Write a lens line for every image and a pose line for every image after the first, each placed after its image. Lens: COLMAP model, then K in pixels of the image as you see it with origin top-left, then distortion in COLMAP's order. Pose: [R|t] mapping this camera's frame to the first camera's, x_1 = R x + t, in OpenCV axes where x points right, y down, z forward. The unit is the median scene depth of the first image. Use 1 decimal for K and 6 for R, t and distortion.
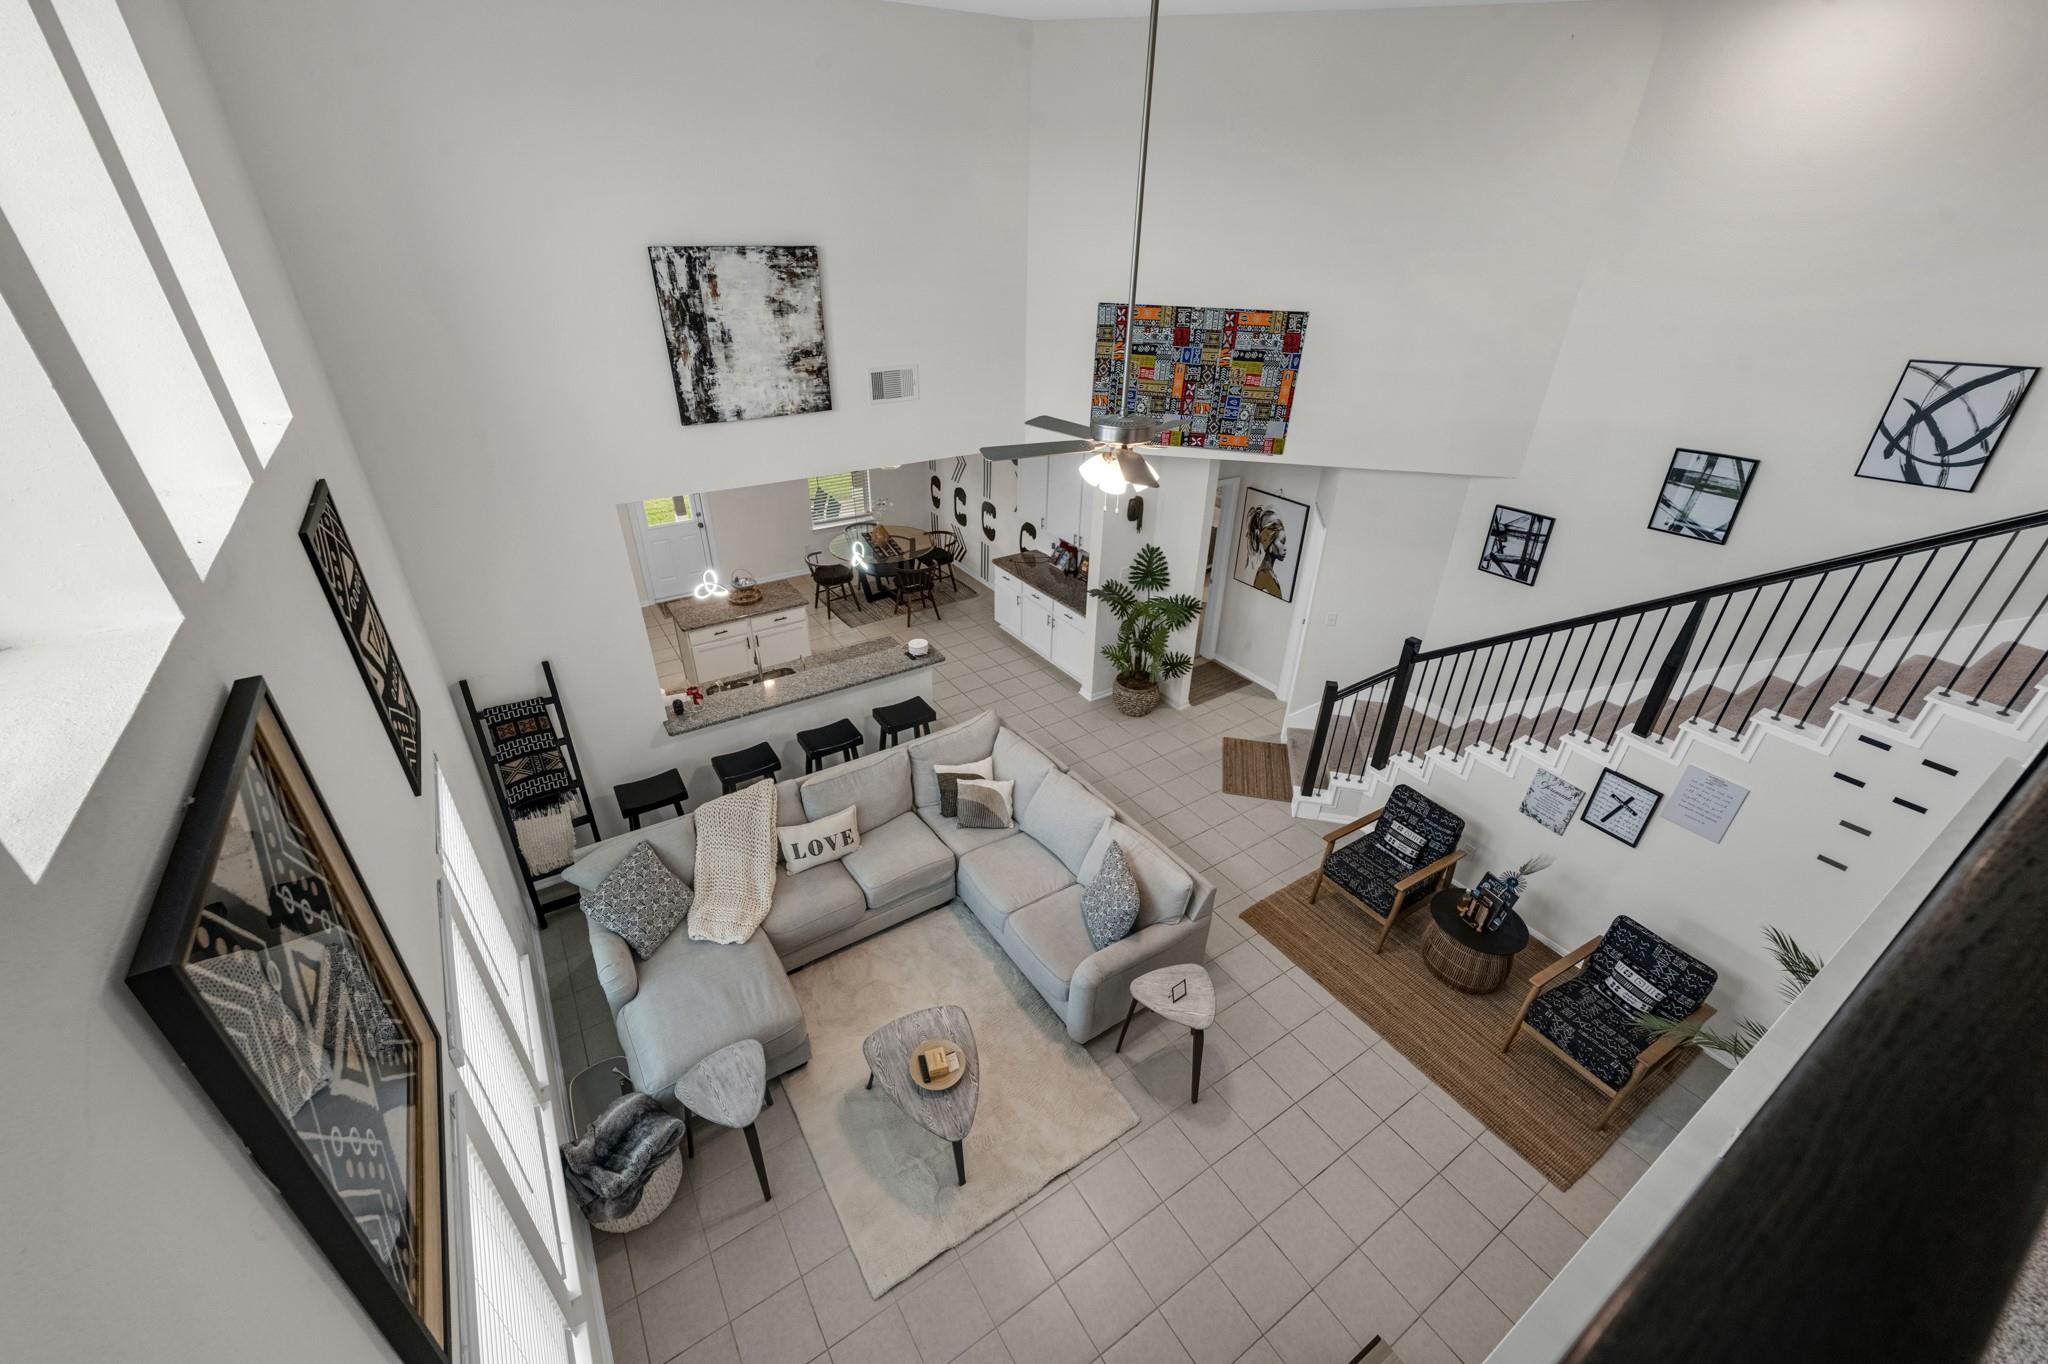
lens RADIAL K [[816.6, 0, 1024.0], [0, 816.6, 686.3], [0, 0, 1]] dist [0.007280, -0.000531]
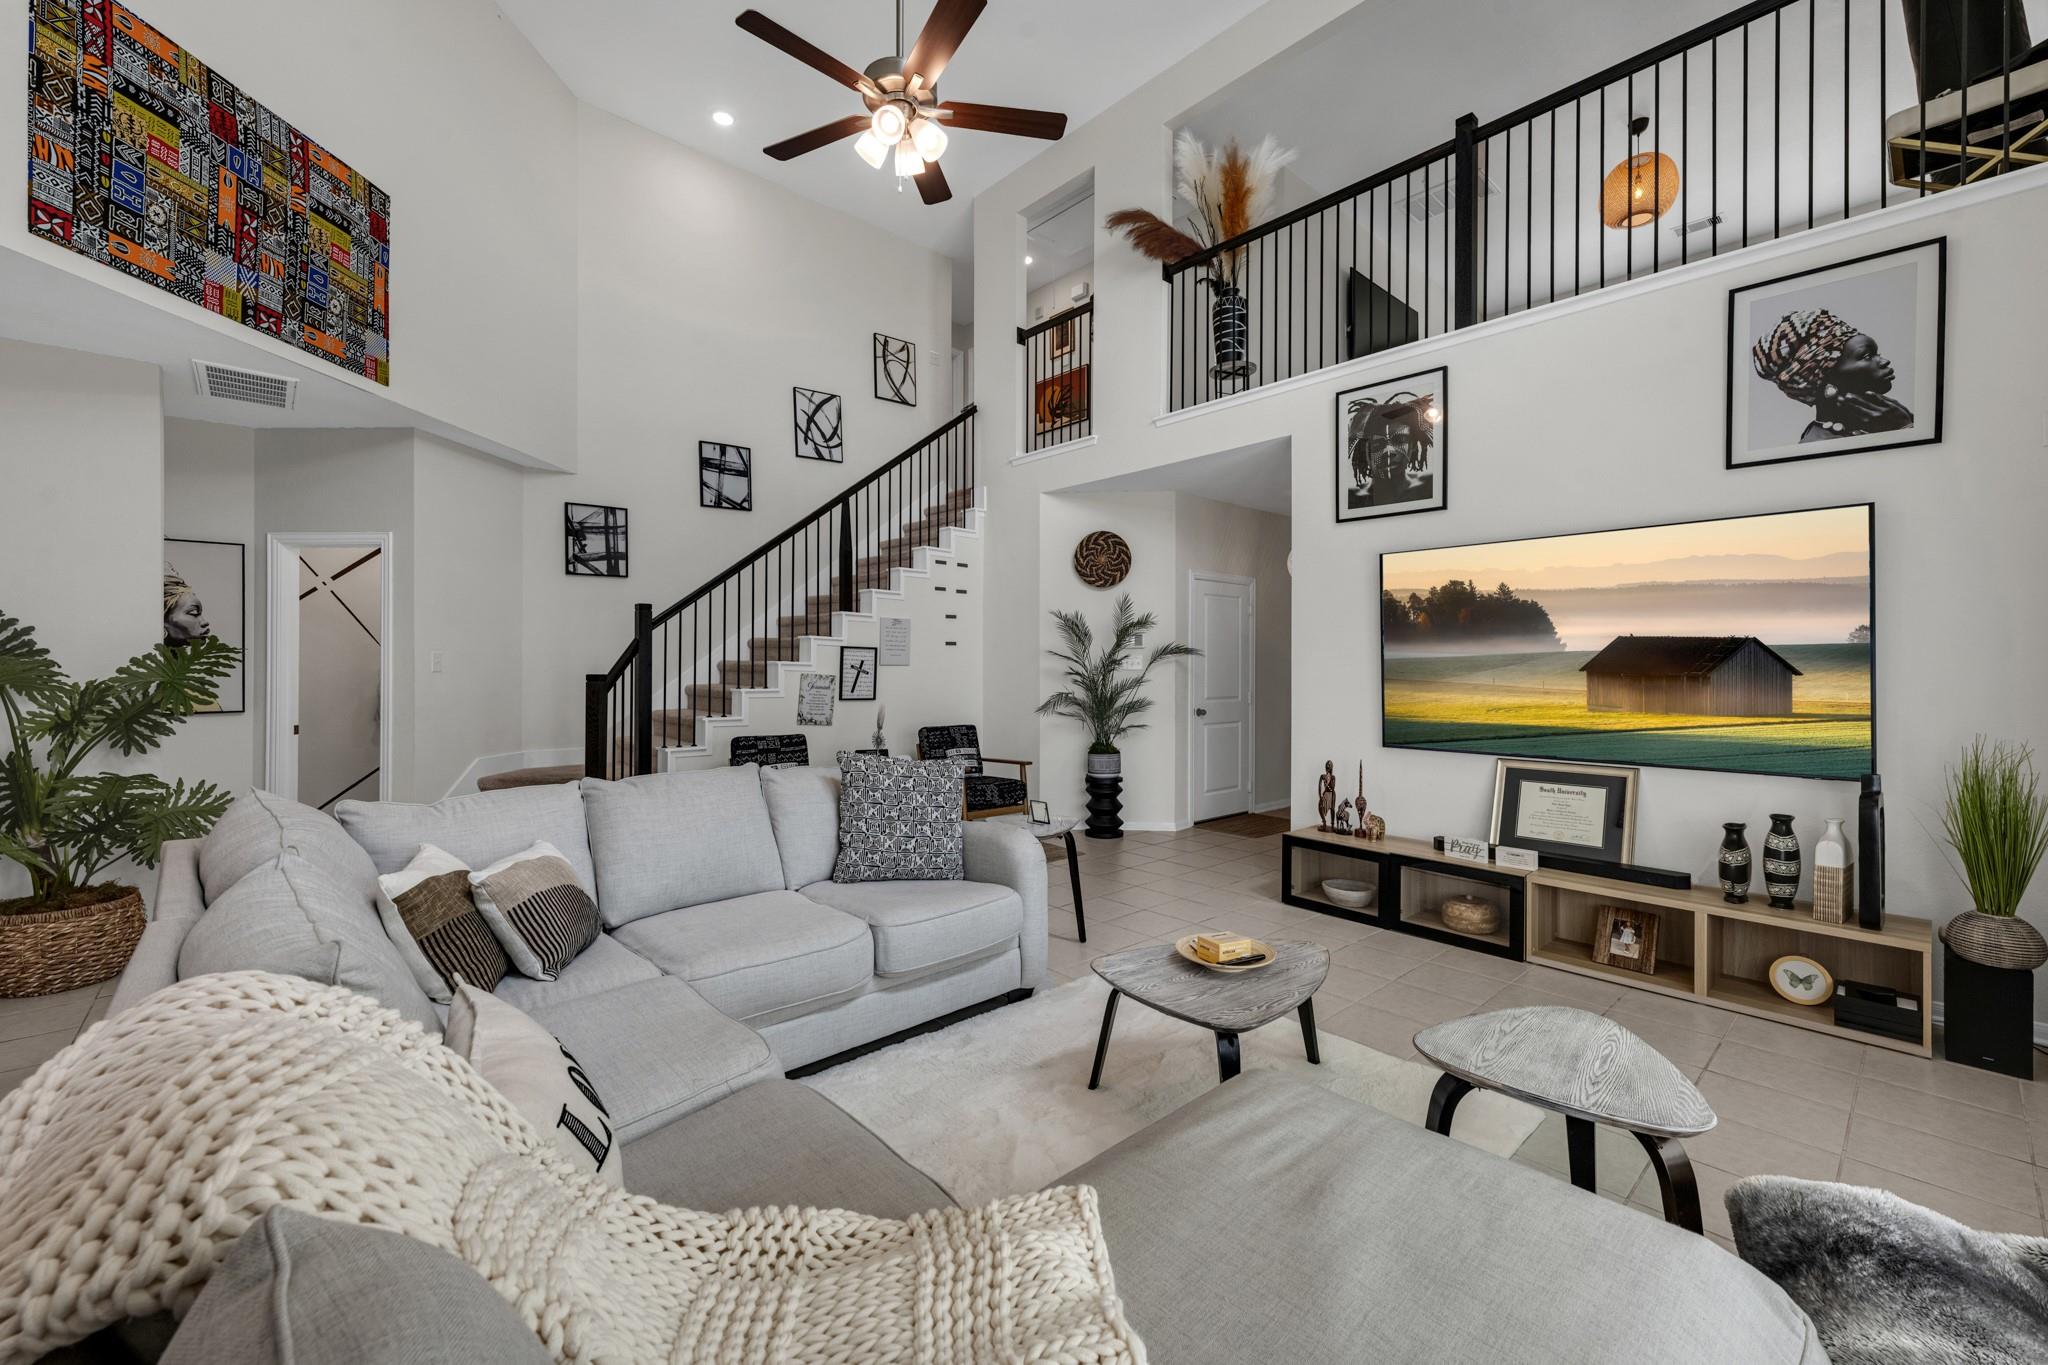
lens RADIAL K [[816.6, 0, 1011.6], [0, 816.6, 666.7], [0, 0, 1]] dist [0.007280, -0.000531]
pose [[-0.149553, -0.019763, 0.988556, -0.494455], [0.489318, 0.867307, 0.091365, 0.123966], [-0.859187, 0.497382, -0.120037, 0.838006]]
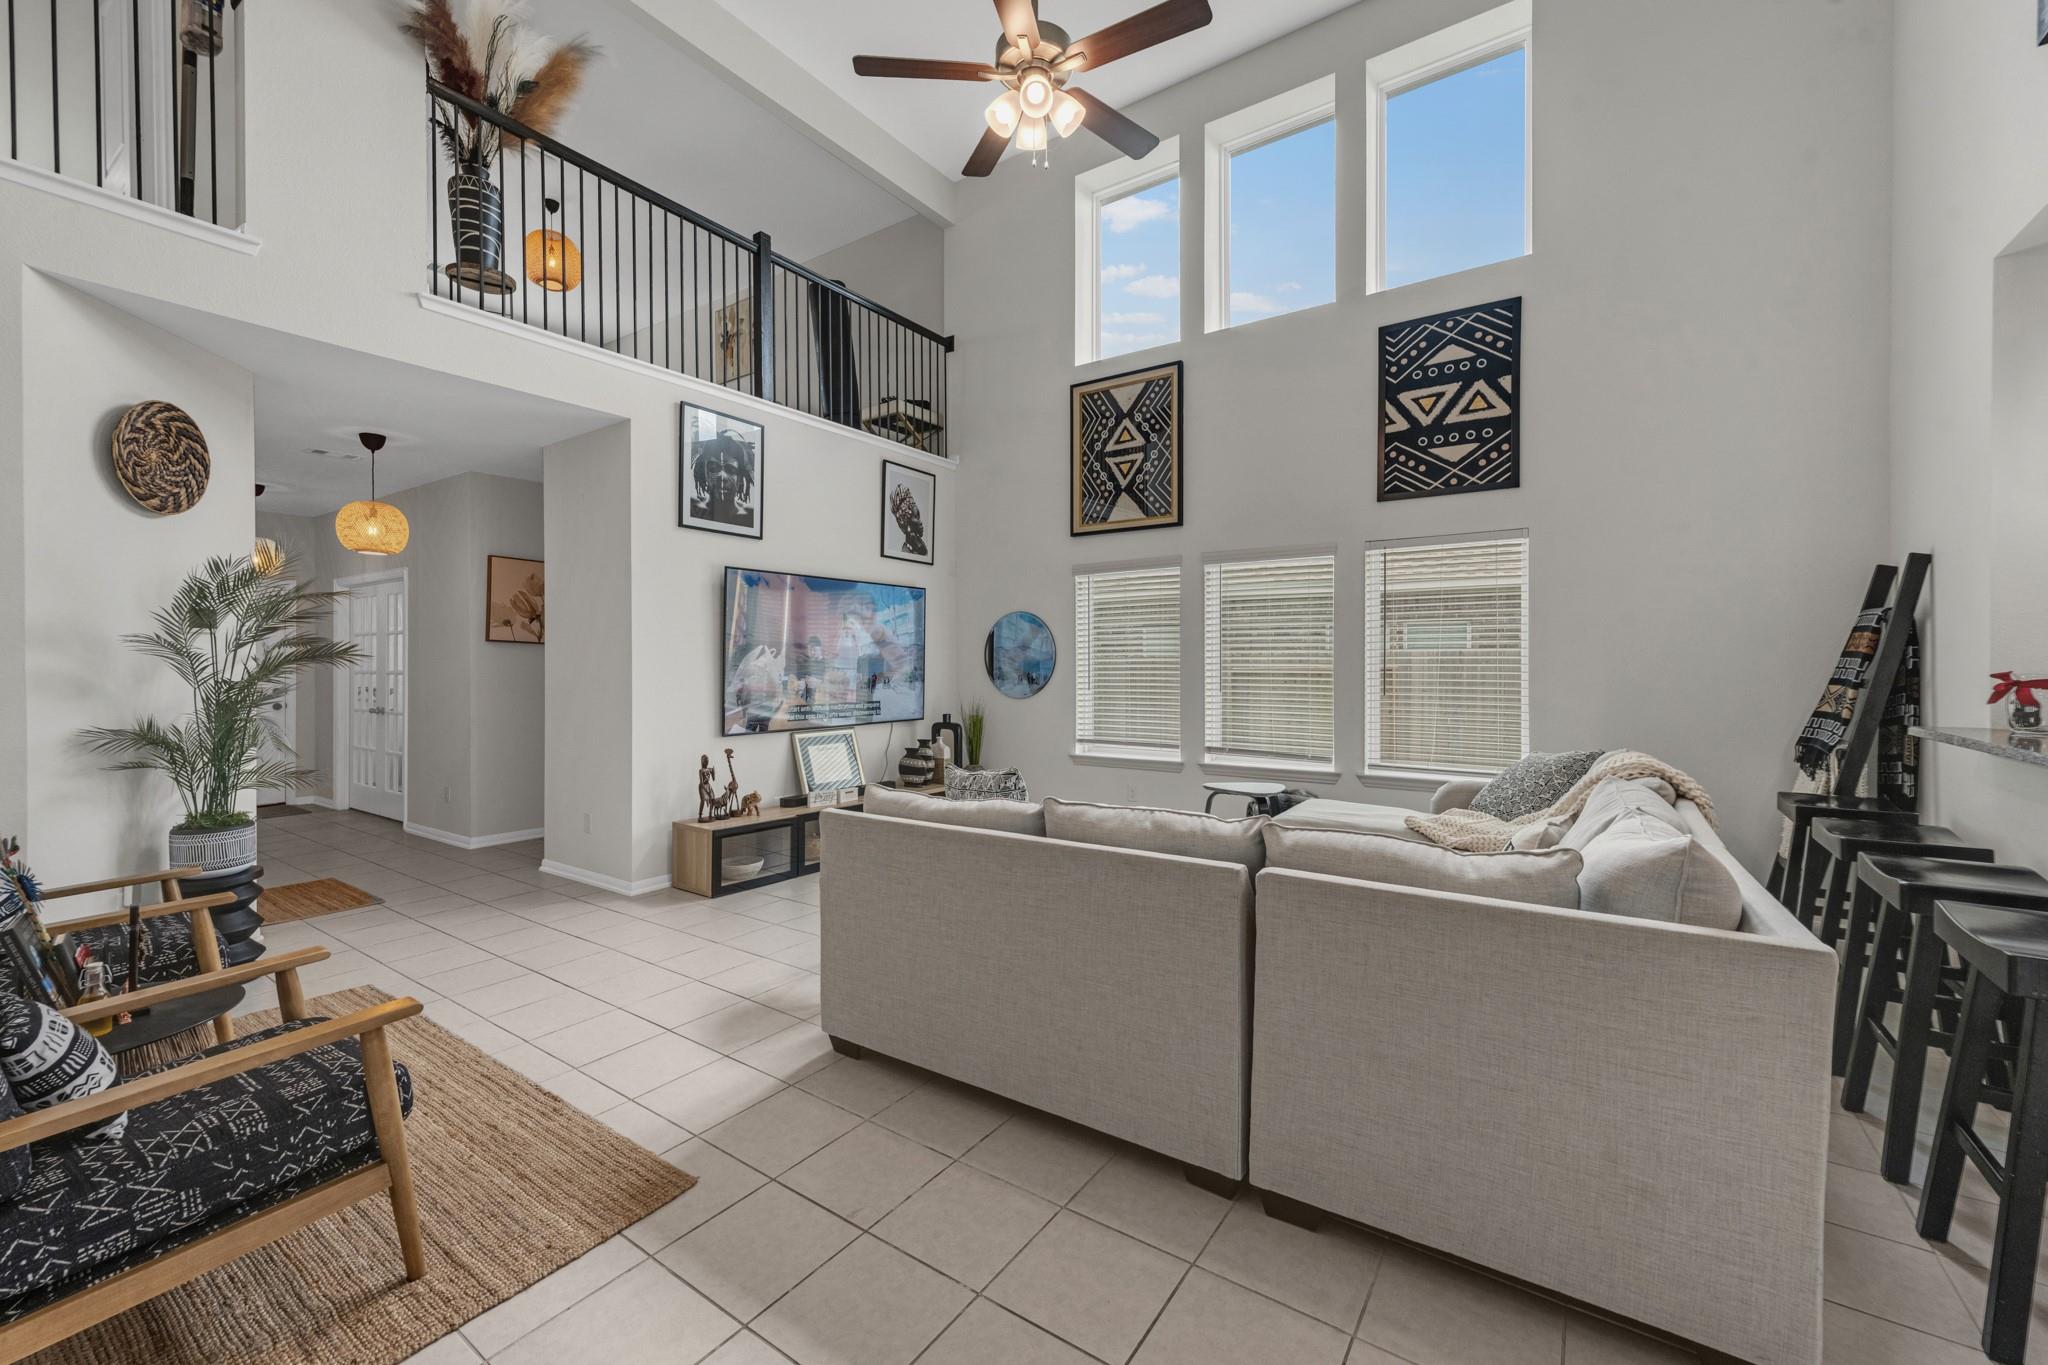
lens RADIAL K [[833.0, 0, 1000.8], [0, 833.0, 684.2], [0, 0, 1]] dist [0.007913, 0.000000]
pose [[-0.928380, -0.007583, -0.371555, 0.299183], [-0.197989, 0.856186, 0.477228, -0.110467], [0.314501, 0.516613, -0.796367, 1.274739]]
